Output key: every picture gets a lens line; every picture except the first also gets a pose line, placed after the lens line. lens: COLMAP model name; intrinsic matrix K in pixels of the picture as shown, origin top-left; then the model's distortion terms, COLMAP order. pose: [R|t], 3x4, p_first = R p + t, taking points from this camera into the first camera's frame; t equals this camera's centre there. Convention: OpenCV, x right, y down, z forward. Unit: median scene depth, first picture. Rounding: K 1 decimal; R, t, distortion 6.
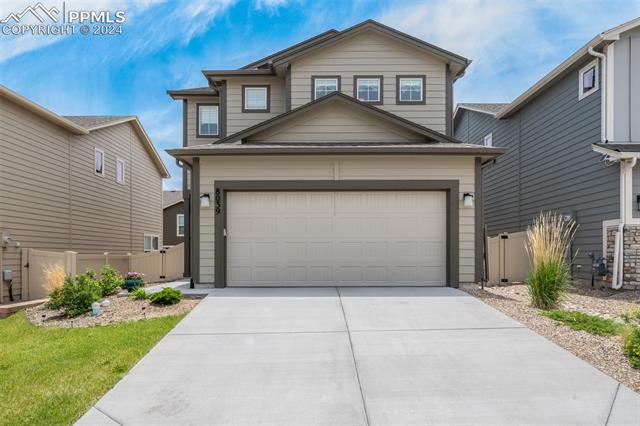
lens RADIAL K [[442.8, 0, 322.3], [0, 442.8, 253.3], [0, 0, 1]] dist [0.000502, -0.002936]
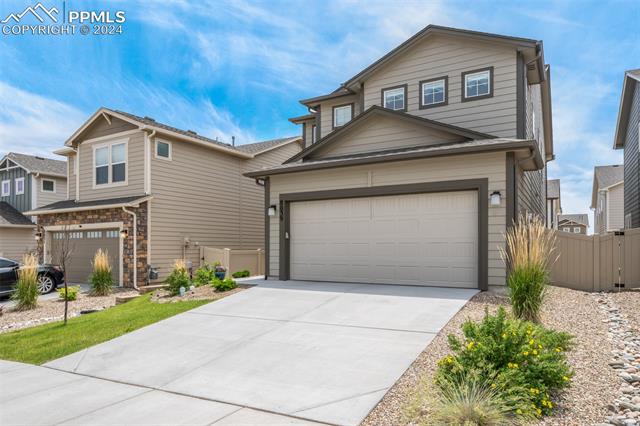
lens RADIAL K [[428.7, 0, 318.9], [0, 428.7, 242.7], [0, 0, 1]] dist [0.002232, -0.000107]
pose [[0.860797, -0.002973, -0.508940, 0.435891], [0.000833, 0.999990, -0.004432, -0.020175], [0.508948, 0.003391, 0.860791, 0.015190]]
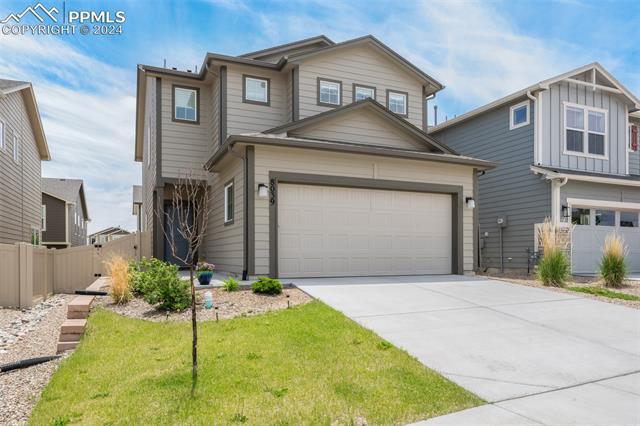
lens RADIAL K [[442.8, 0, 322.3], [0, 442.8, 253.3], [0, 0, 1]] dist [0.000502, -0.002936]
pose [[0.916615, 0.003054, 0.399760, -0.493856], [-0.002153, 0.999994, -0.002702, 0.021071], [-0.399766, 0.001616, 0.916616, 0.042142]]
